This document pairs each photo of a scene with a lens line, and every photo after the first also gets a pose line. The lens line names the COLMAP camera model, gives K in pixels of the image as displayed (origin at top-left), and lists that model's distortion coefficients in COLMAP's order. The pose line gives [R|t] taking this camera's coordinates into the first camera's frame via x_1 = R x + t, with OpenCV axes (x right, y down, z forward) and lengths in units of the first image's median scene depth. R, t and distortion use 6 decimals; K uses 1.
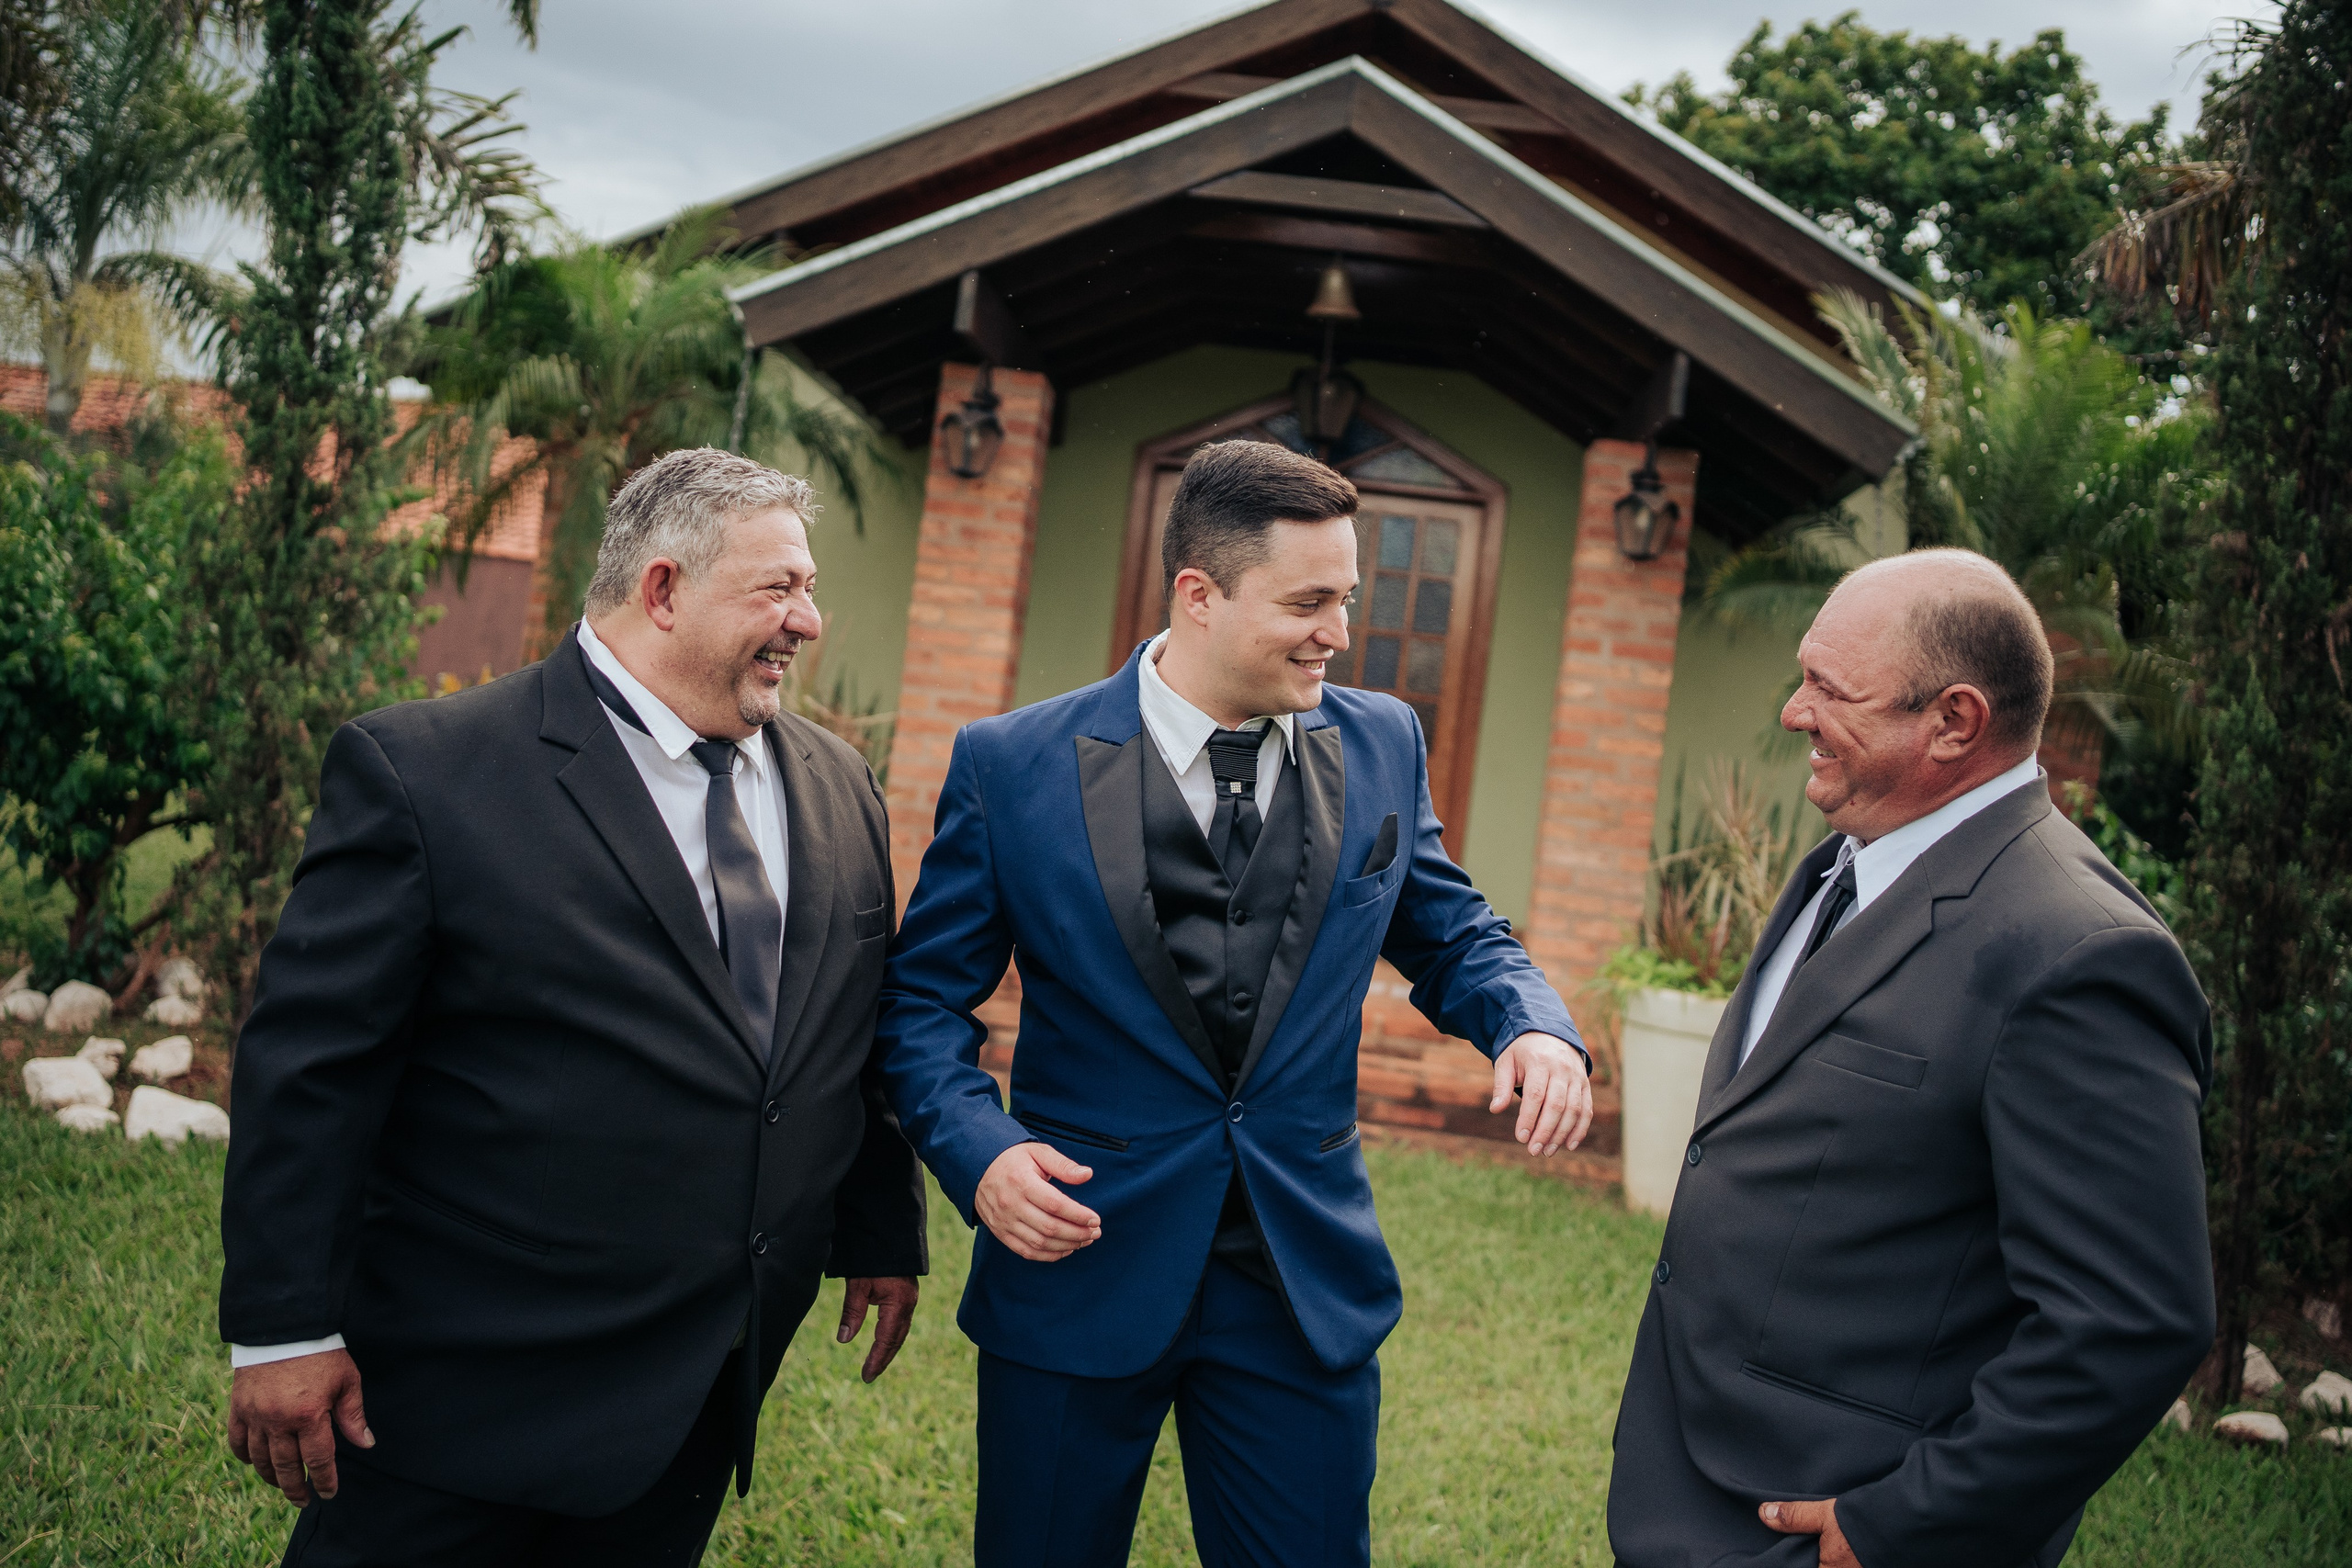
lens RADIAL K [[2361.7, 0, 1155.8], [0, 2361.7, 772.1], [0, 0, 1]] dist [-0.028954, 0.149539]
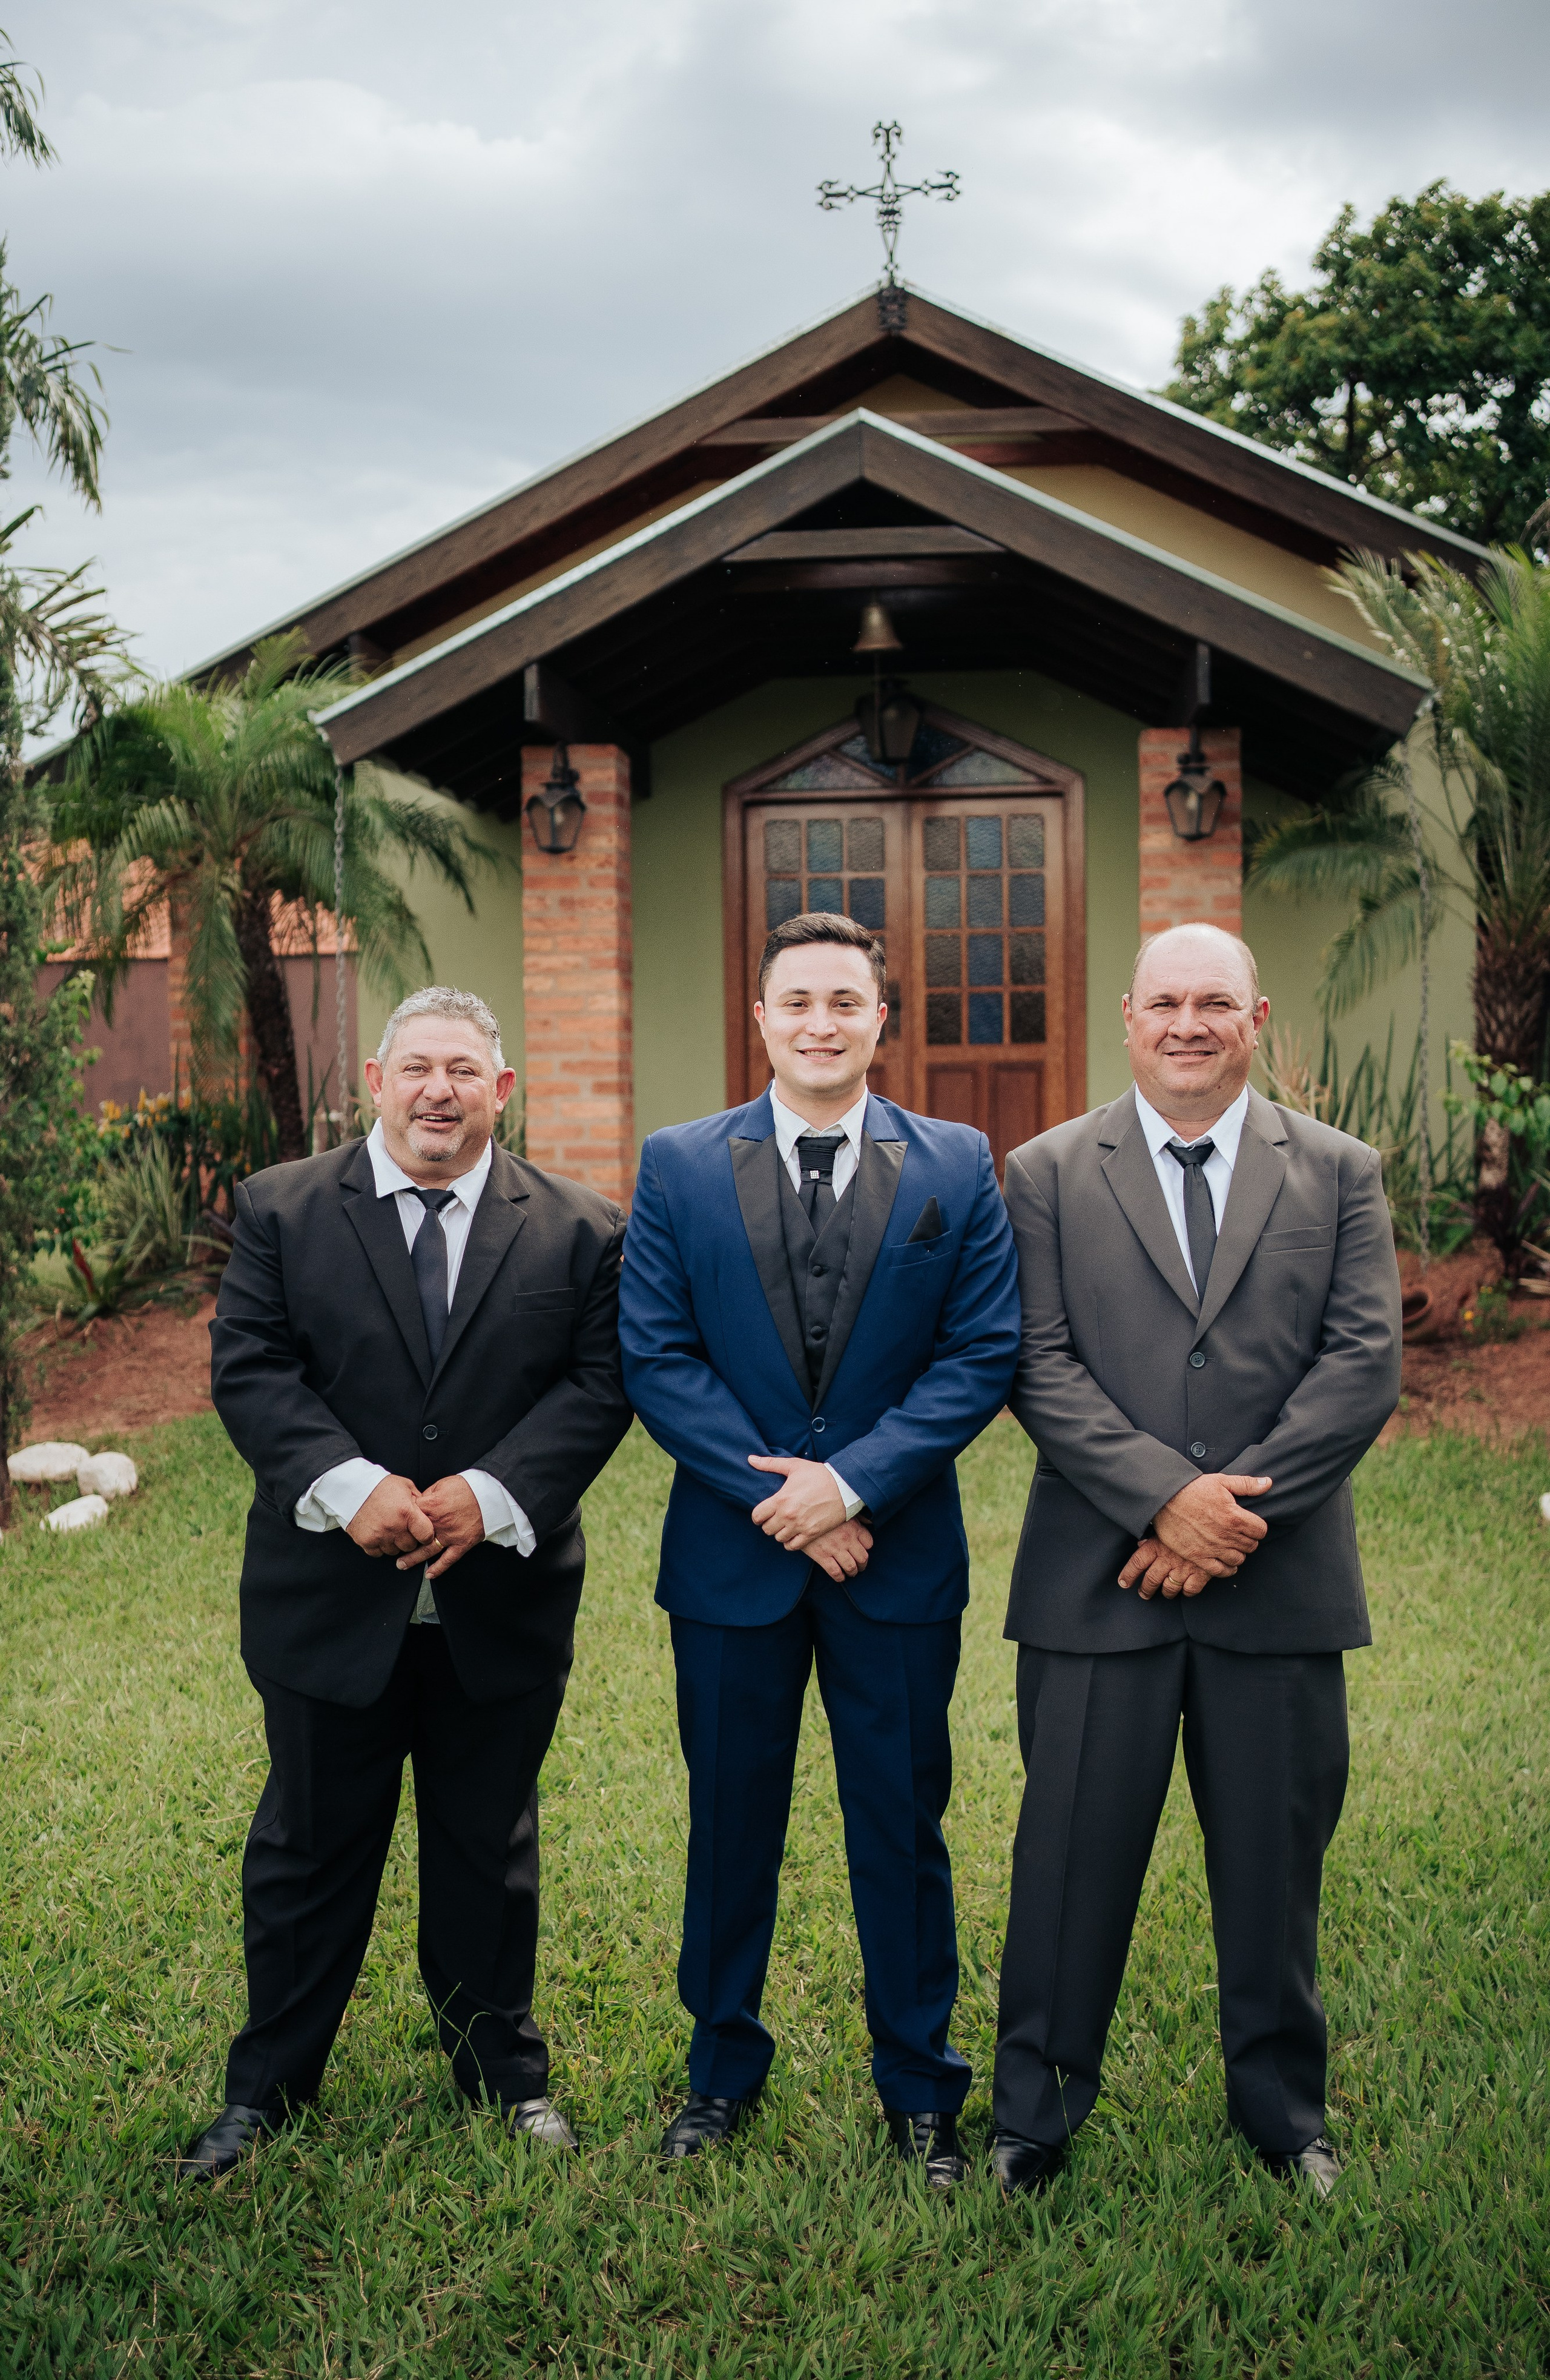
lens RADIAL K [[2542.9, 0, 739.5], [0, 2542.9, 1210.5], [0, 0, 1]] dist [-0.014597, 0.088334]
pose [[0.989154, -0.137994, -0.050321, 0.037688], [0.140456, 0.988865, 0.049176, -0.010347], [0.042974, -0.055710, 0.997522, -0.154850]]
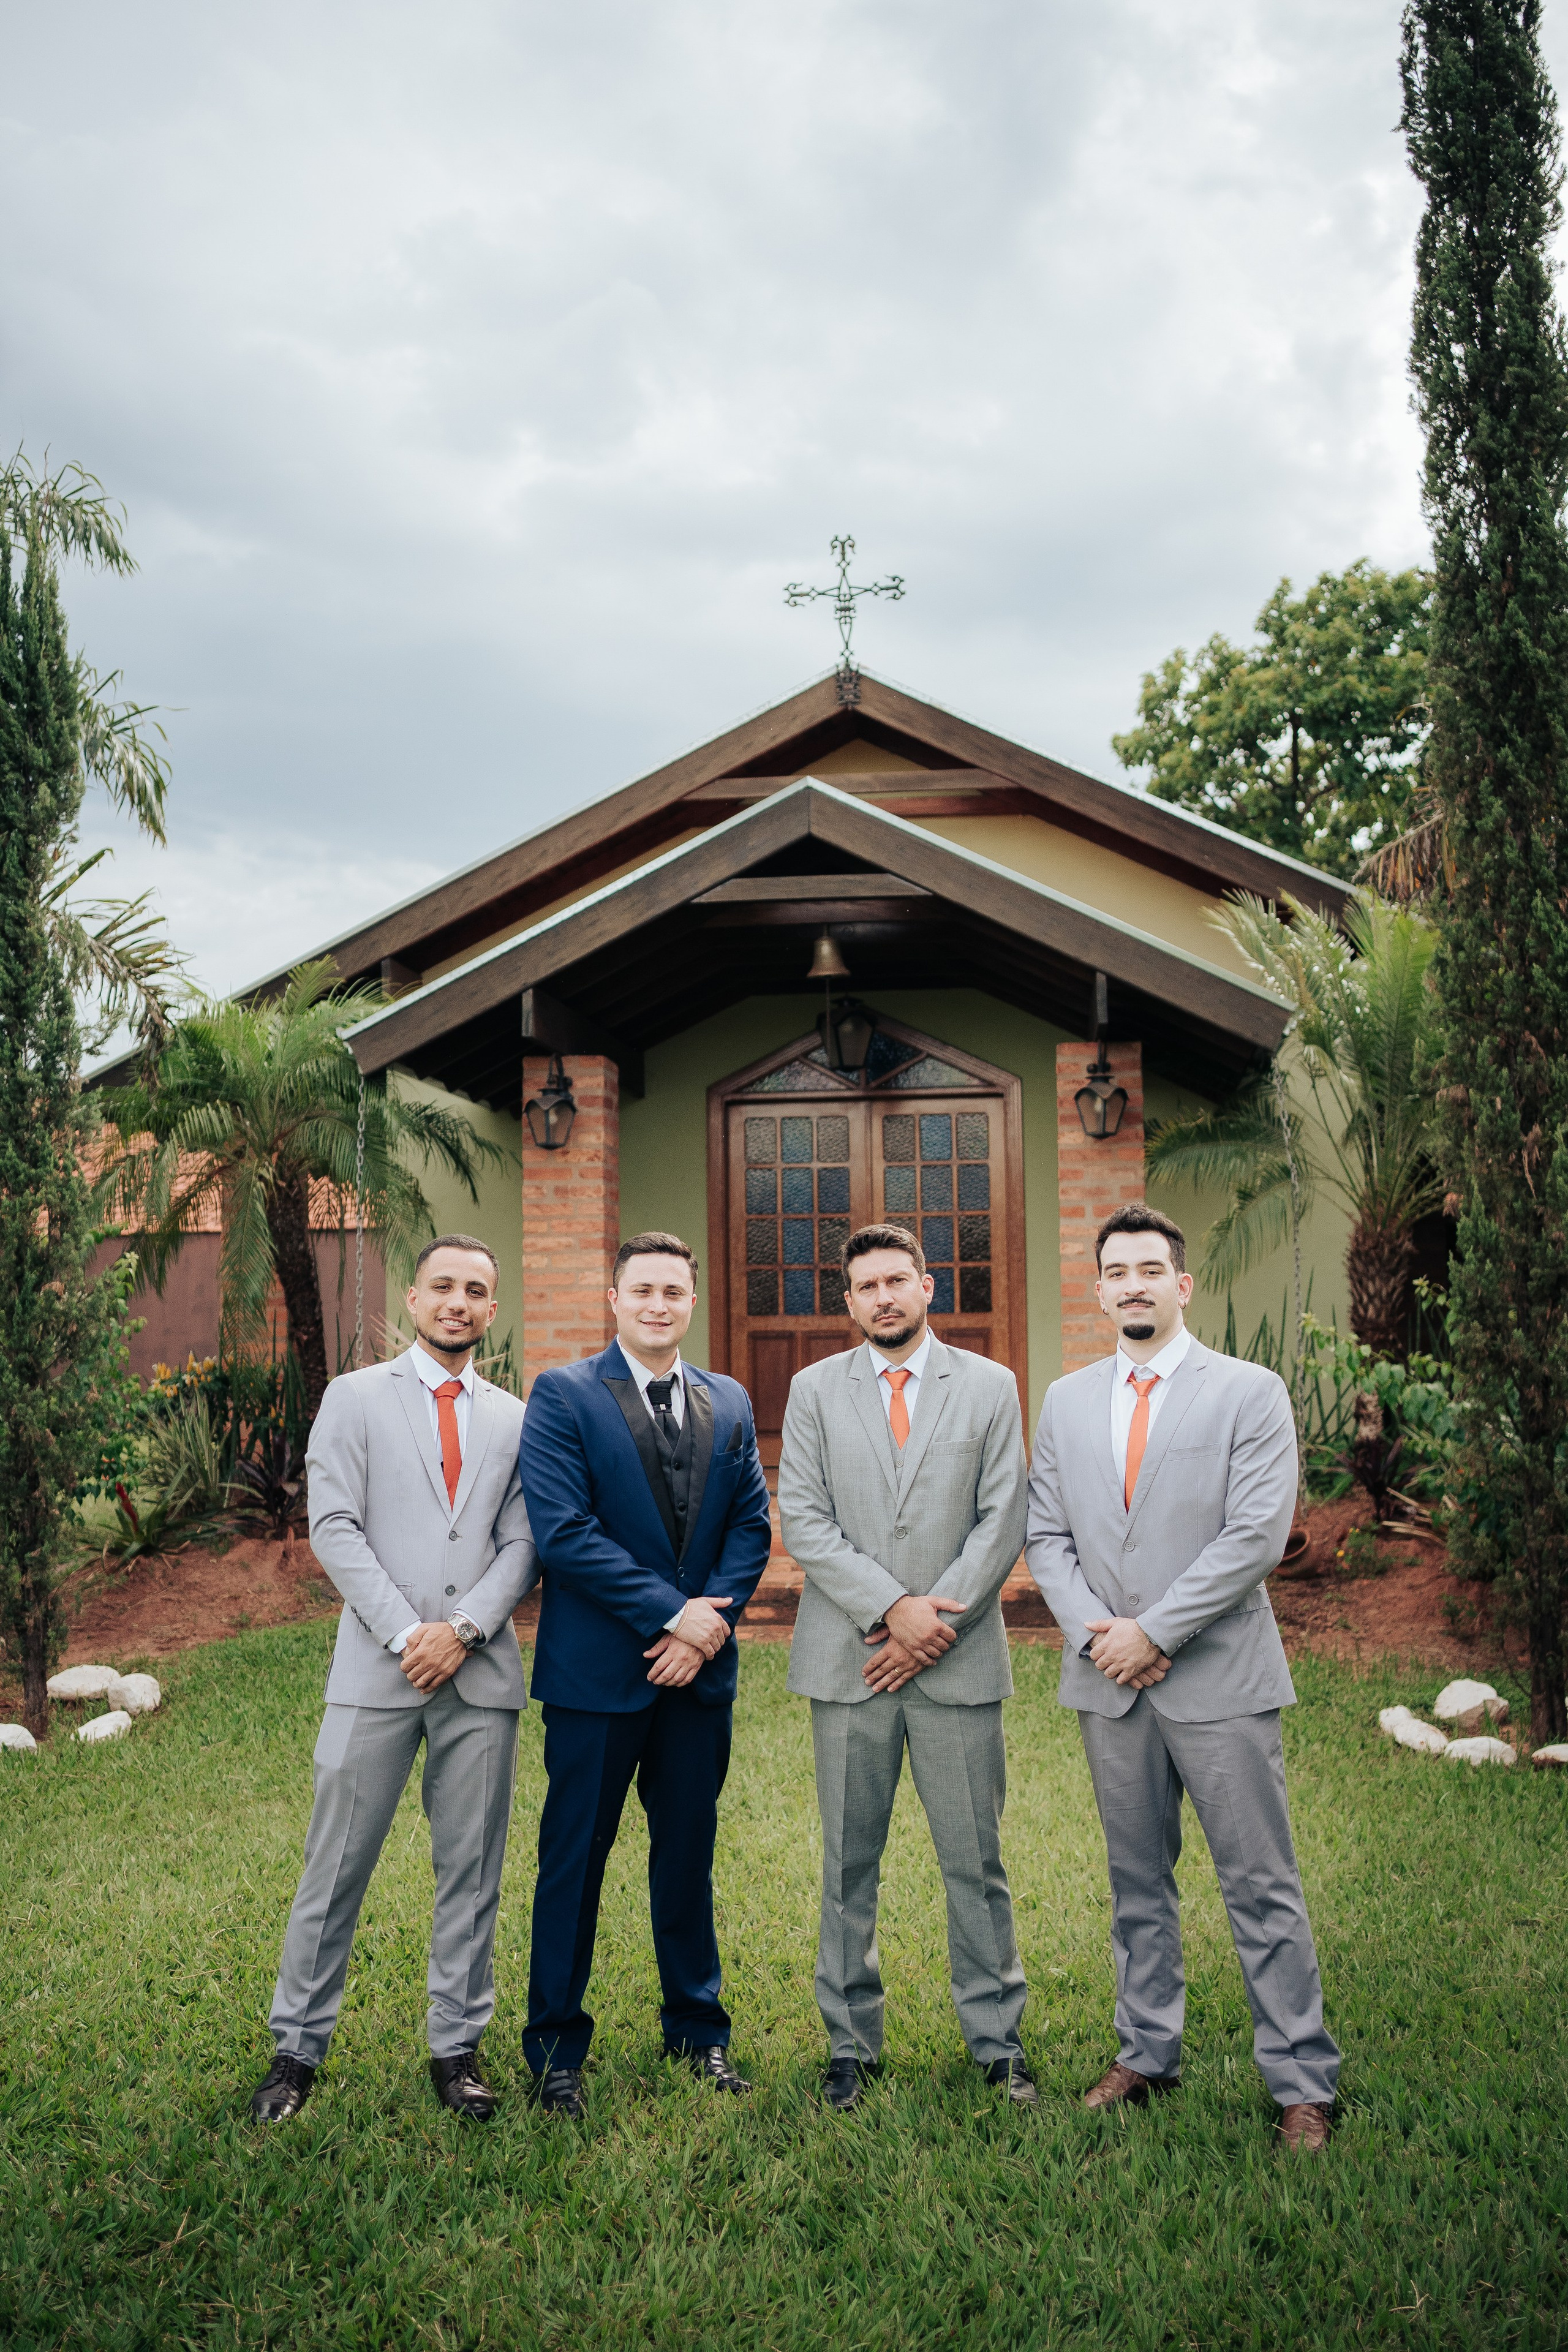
lens RADIAL K [[2360.2, 0, 784.2], [0, 2360.2, 1188.2], [0, 0, 1]] dist [-0.031900, 0.152466]
pose [[0.989204, -0.142587, -0.033834, 0.080364], [0.140190, 0.987991, -0.064961, -0.007822], [0.042690, 0.059516, 0.997314, -0.224610]]
